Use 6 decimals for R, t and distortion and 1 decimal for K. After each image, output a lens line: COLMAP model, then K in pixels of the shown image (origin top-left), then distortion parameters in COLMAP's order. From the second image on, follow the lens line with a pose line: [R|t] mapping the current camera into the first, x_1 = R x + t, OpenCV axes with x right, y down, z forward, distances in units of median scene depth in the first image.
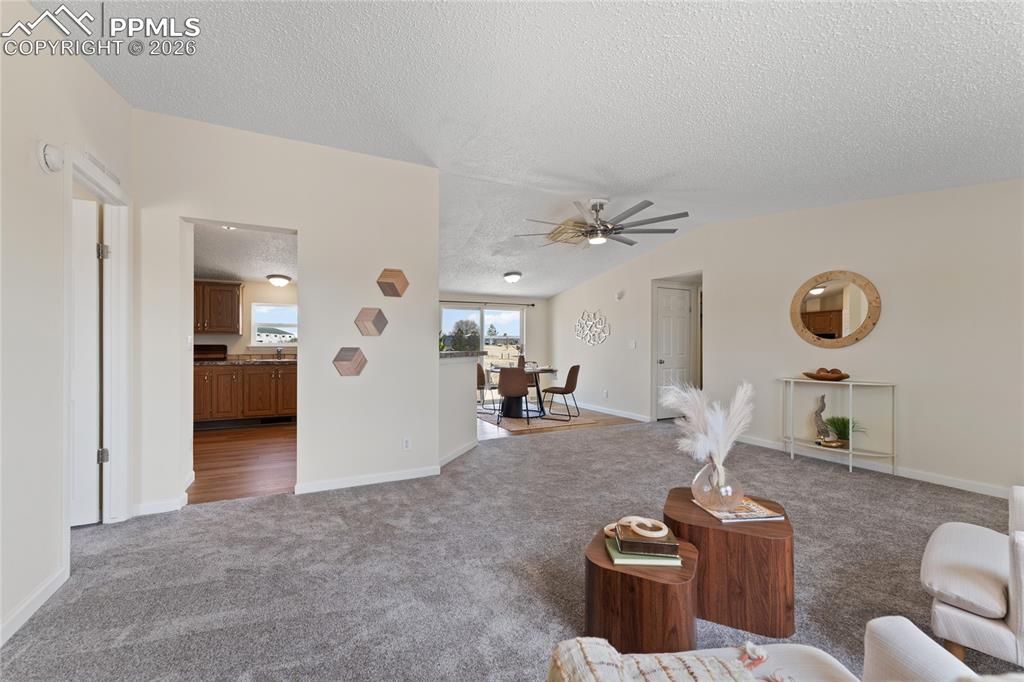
lens RADIAL K [[415.2, 0, 506.0], [0, 415.2, 346.2], [0, 0, 1]] dist [-0.000775, 0.000519]
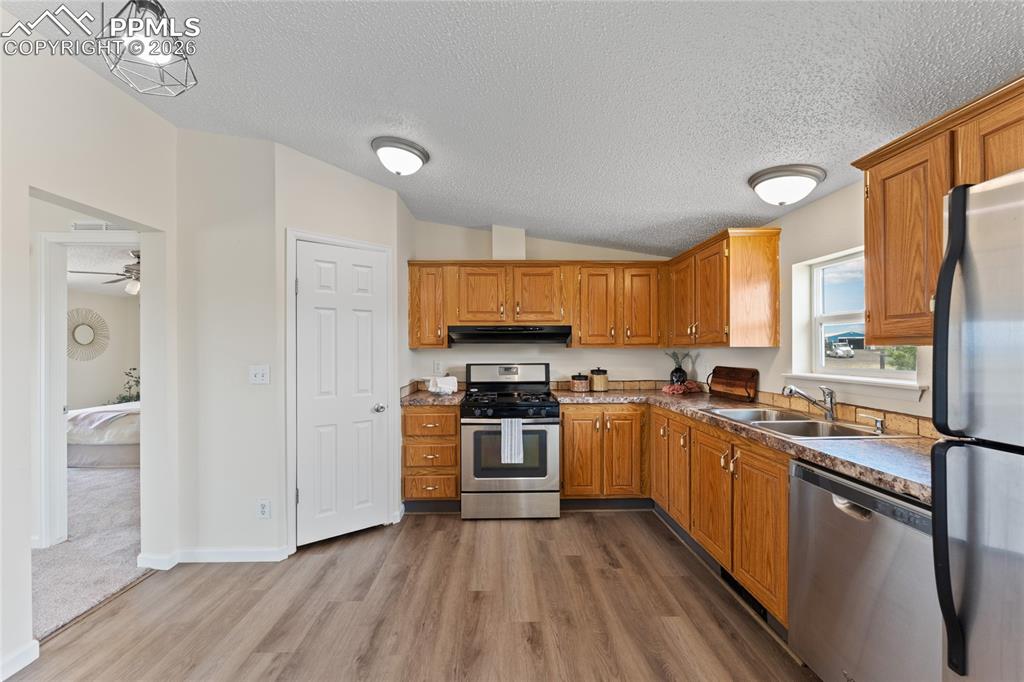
lens RADIAL K [[415.2, 0, 502.5], [0, 415.2, 348.2], [0, 0, 1]] dist [-0.000775, 0.000519]
pose [[-0.432505, -0.002140, -0.901629, -0.195704], [0.006818, 0.999961, -0.005644, -0.035212], [0.901606, -0.008589, -0.432474, 1.301143]]
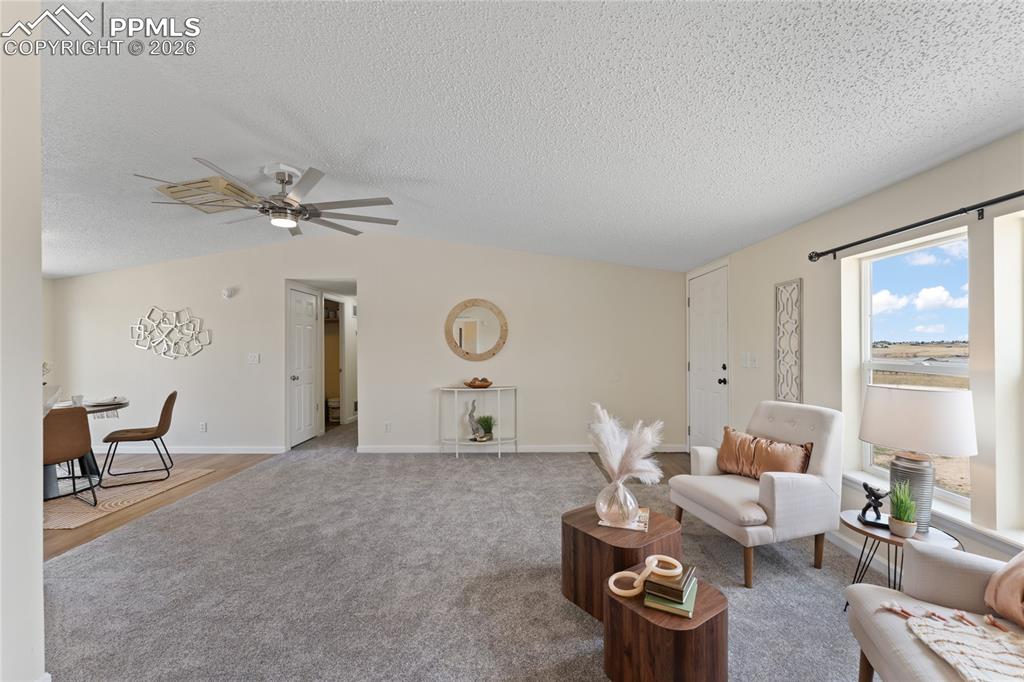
lens RADIAL K [[415.2, 0, 516.0], [0, 415.2, 341.9], [0, 0, 1]] dist [-0.000775, 0.000519]
pose [[0.447052, 0.012665, 0.894418, -0.250900], [0.001814, 0.999885, -0.015065, -0.030629], [-0.894506, 0.008357, 0.446977, 0.304282]]
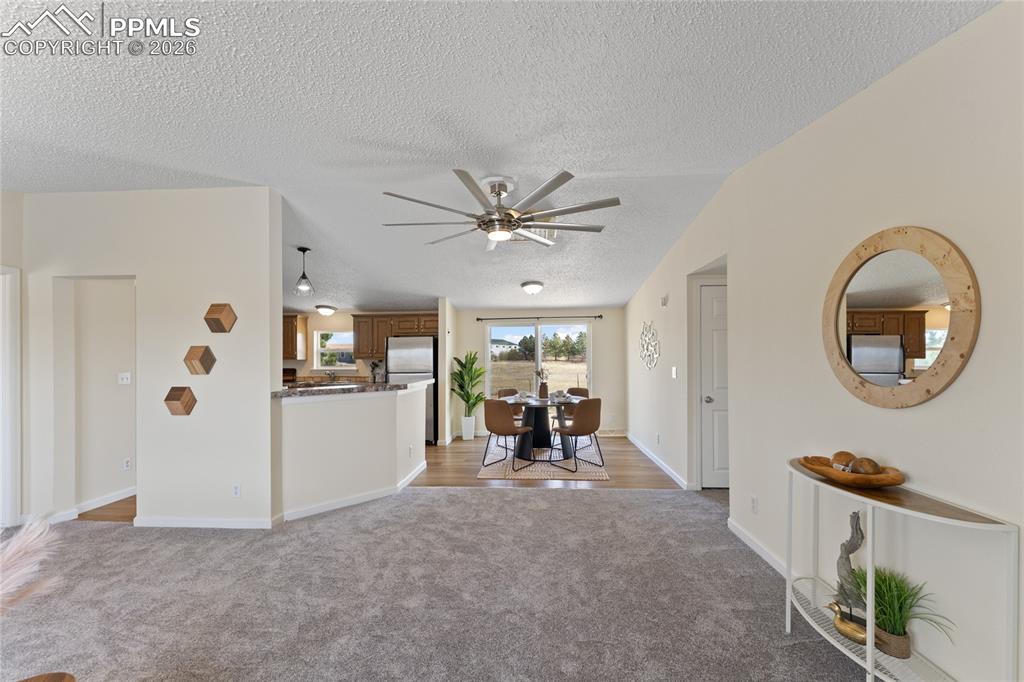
lens RADIAL K [[415.2, 0, 509.6], [0, 415.2, 357.2], [0, 0, 1]] dist [-0.000775, 0.000519]
pose [[0.870042, -0.005099, -0.492951, 0.586888], [0.008618, 0.999951, 0.004868, -0.048140], [0.492902, -0.008483, 0.870044, 0.385040]]
